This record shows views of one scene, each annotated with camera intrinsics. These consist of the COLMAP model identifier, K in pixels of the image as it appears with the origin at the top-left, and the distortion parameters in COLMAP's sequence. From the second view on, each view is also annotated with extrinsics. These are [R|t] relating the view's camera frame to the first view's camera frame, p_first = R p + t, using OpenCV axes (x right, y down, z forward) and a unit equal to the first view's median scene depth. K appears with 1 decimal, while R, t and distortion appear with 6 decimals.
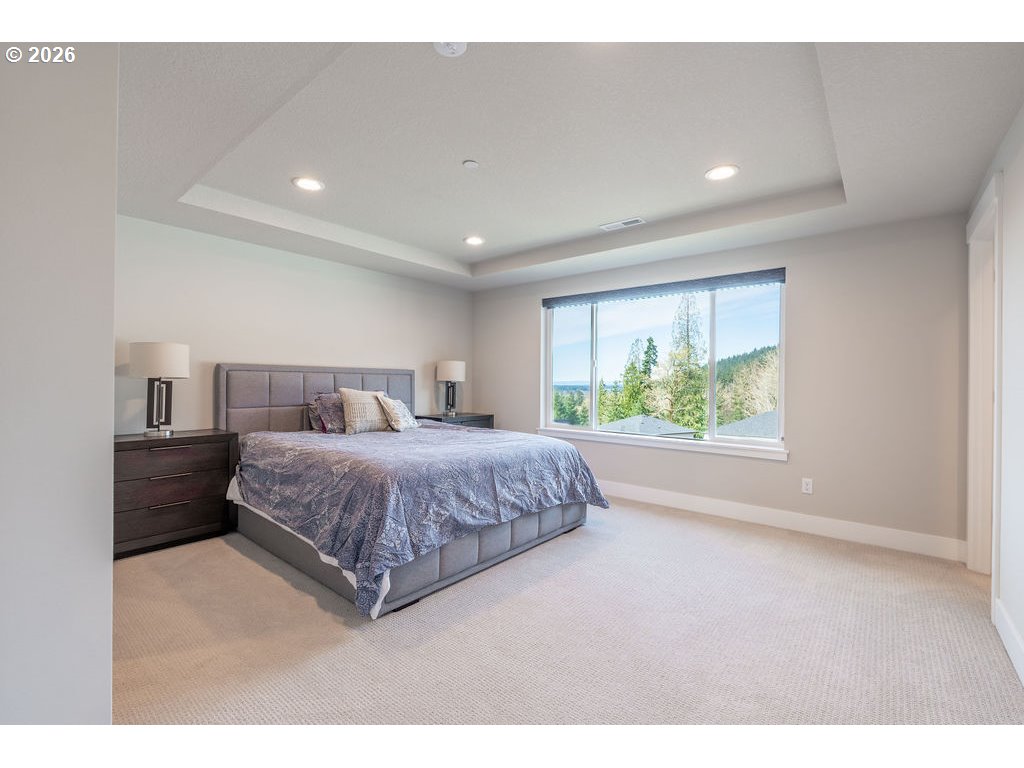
lens RADIAL K [[445.0, 0, 509.7], [0, 445.0, 380.3], [0, 0, 1]] dist [-0.003450, 0.000126]
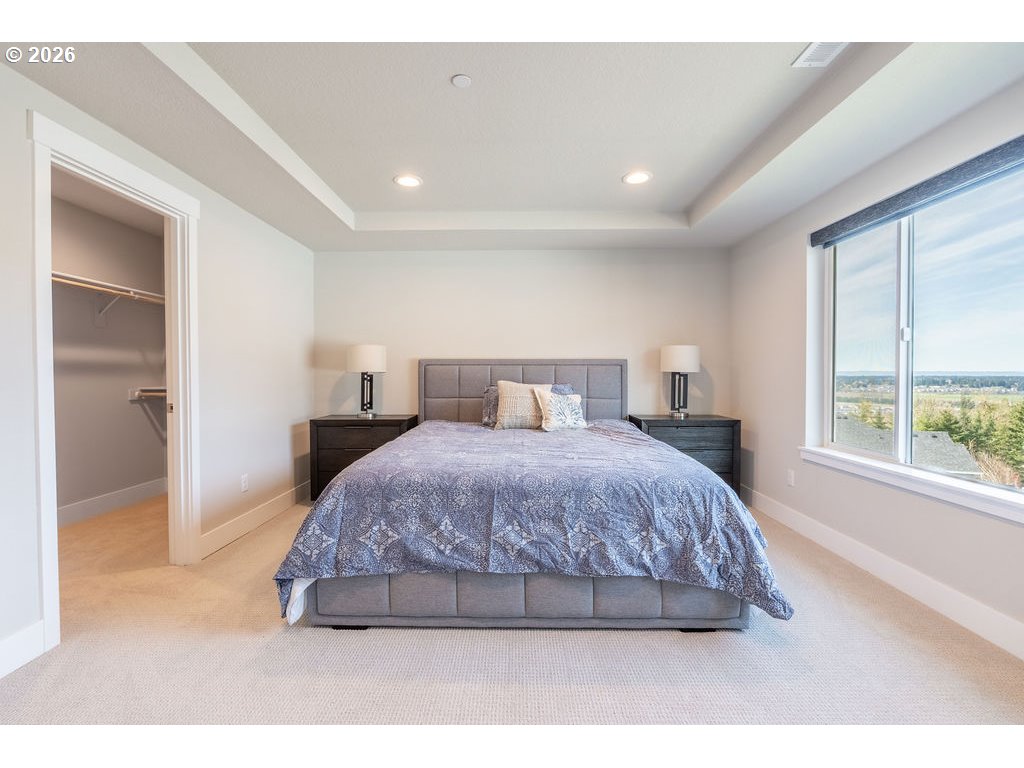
lens RADIAL K [[445.0, 0, 509.7], [0, 445.0, 380.3], [0, 0, 1]] dist [-0.003450, 0.000126]
pose [[0.635234, 0.001104, -0.772319, 0.465558], [0.010310, 0.999898, 0.009909, 0.009263], [0.772251, -0.014257, 0.635158, 0.500590]]
